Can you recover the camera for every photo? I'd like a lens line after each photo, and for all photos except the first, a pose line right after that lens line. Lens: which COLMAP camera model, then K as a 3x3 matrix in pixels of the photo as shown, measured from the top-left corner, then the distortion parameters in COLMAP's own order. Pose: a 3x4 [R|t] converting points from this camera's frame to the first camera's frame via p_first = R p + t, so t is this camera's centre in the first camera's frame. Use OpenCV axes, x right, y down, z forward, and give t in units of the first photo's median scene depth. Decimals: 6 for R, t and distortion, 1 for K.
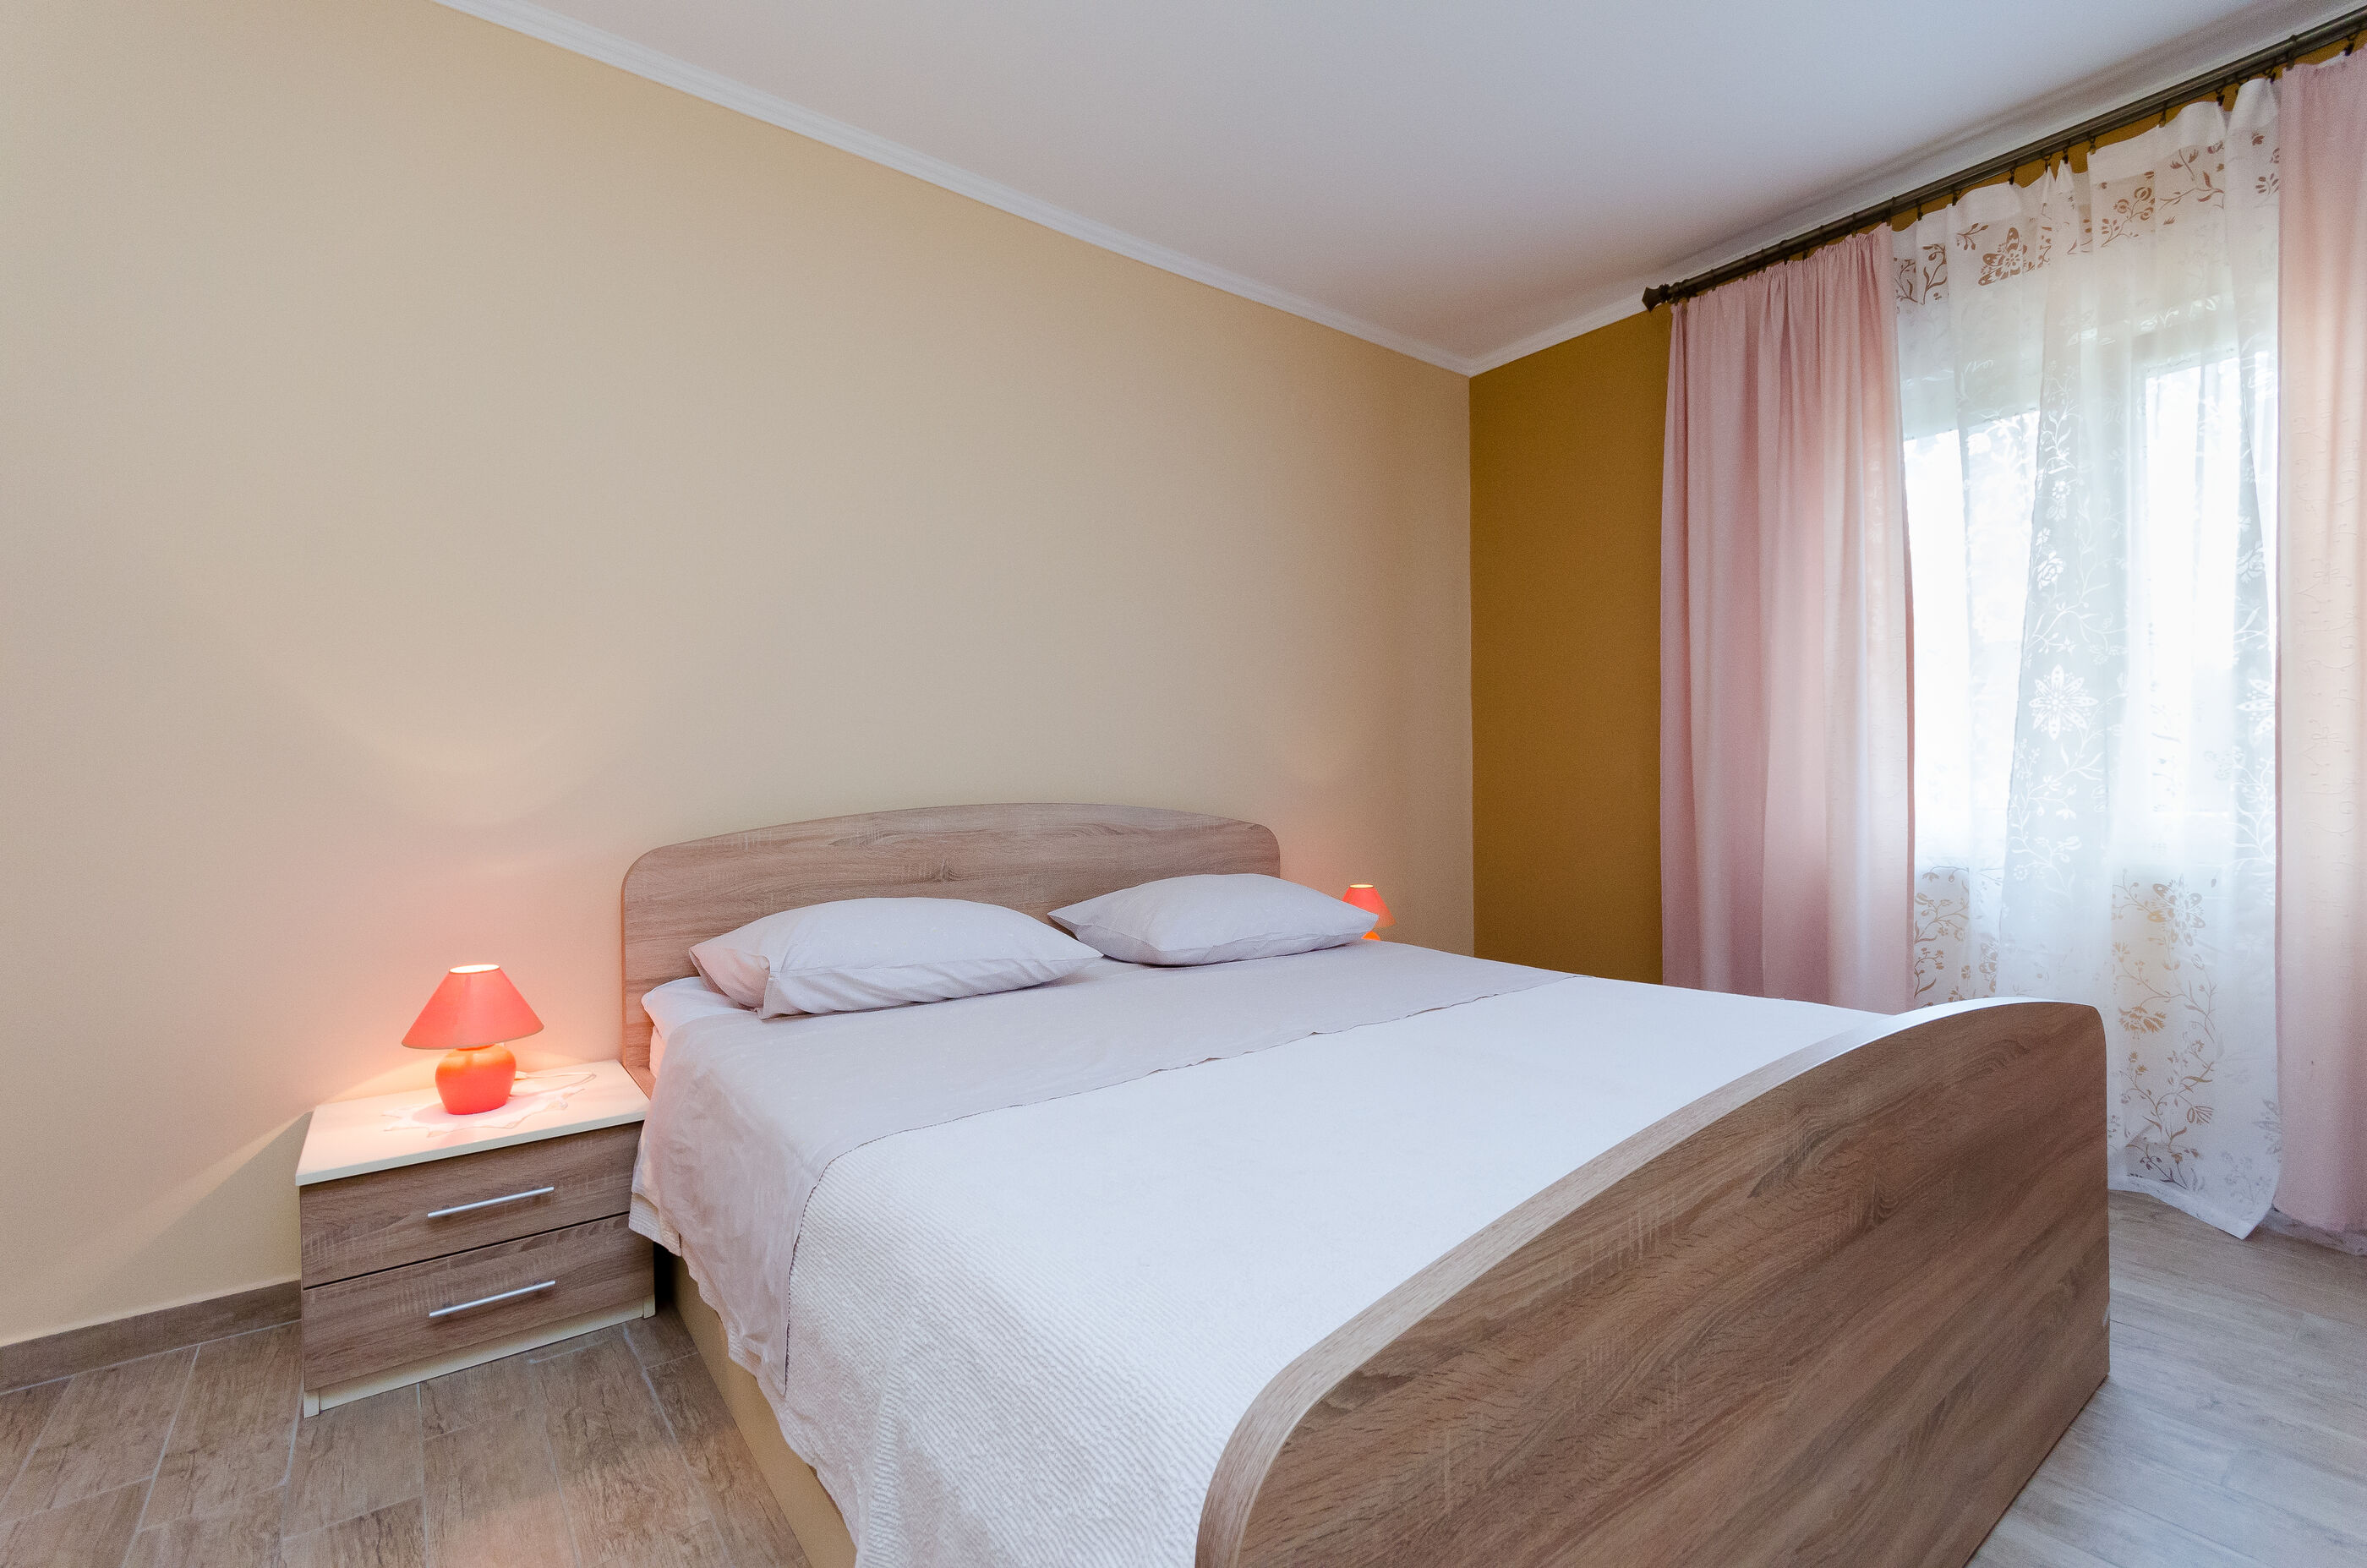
lens RADIAL K [[1030.0, 0, 1183.4], [0, 1030.0, 785.0], [0, 0, 1]] dist [0.001921, 0.000690]
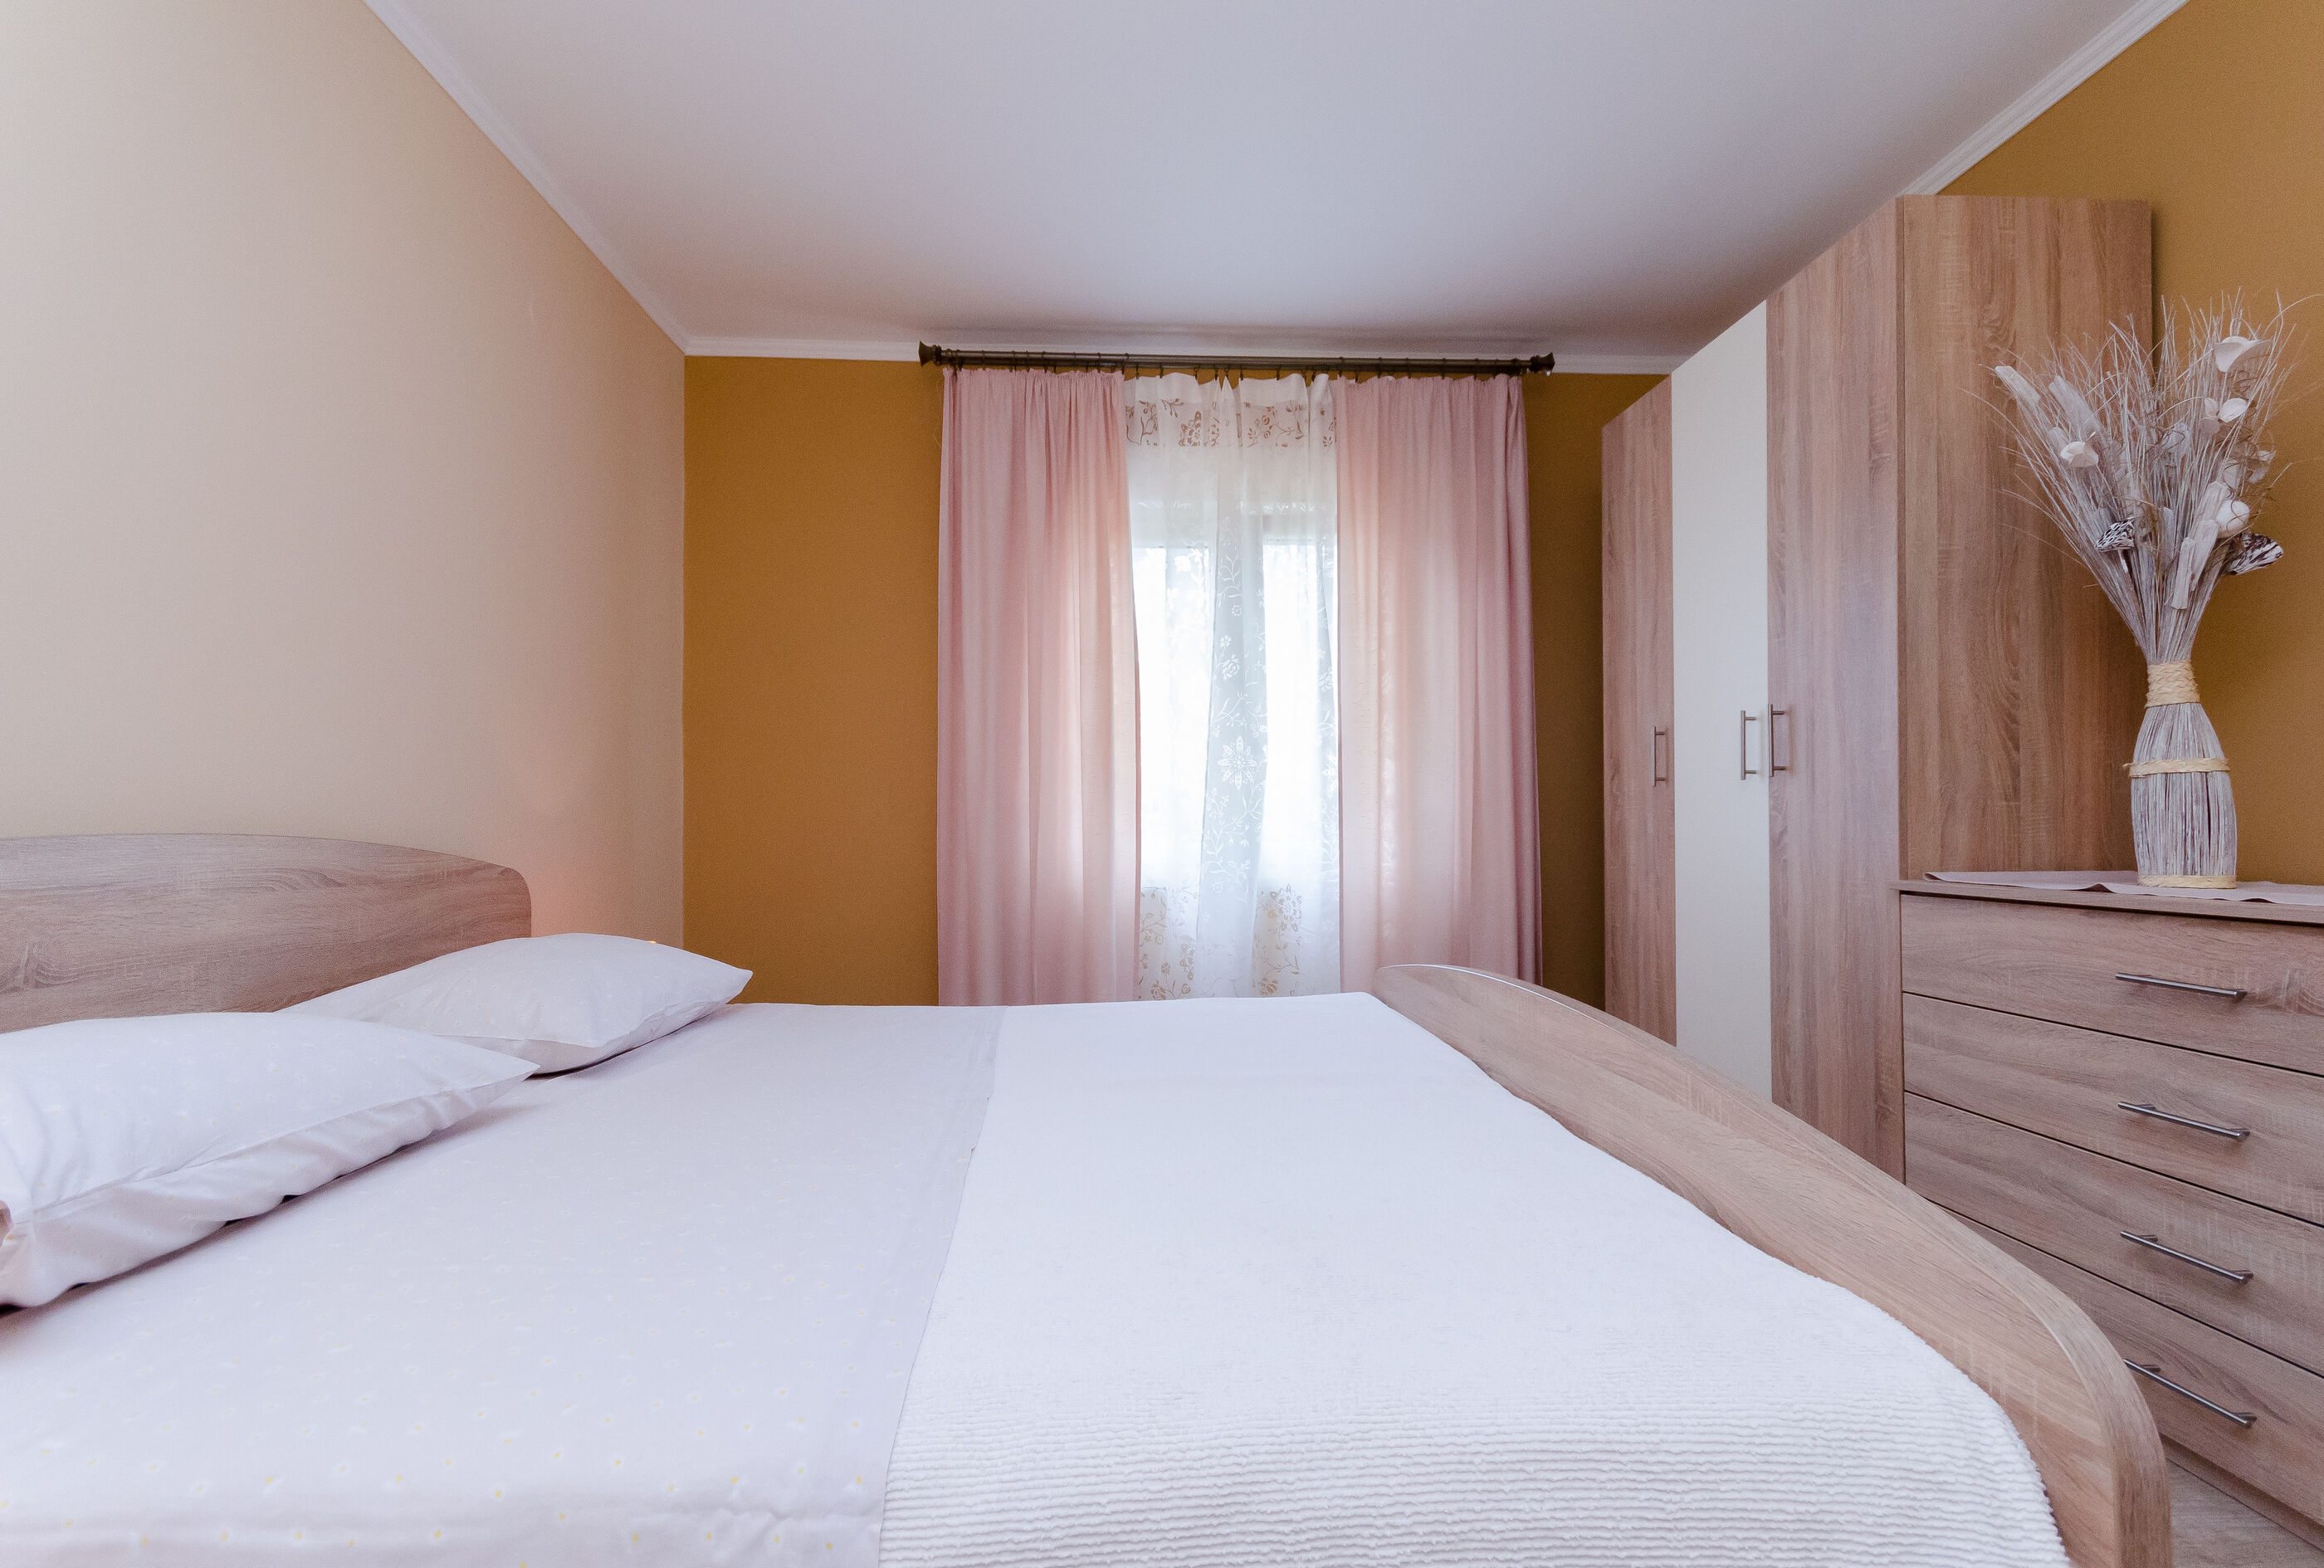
lens RADIAL K [[1049.3, 0, 1157.9], [0, 1049.3, 793.6], [0, 0, 1]] dist [0.003128, 0.000324]
pose [[0.573213, 0.035701, 0.818628, -0.332268], [-0.006512, 0.999217, -0.039017, 0.015507], [-0.819380, 0.017034, 0.572997, 0.258874]]
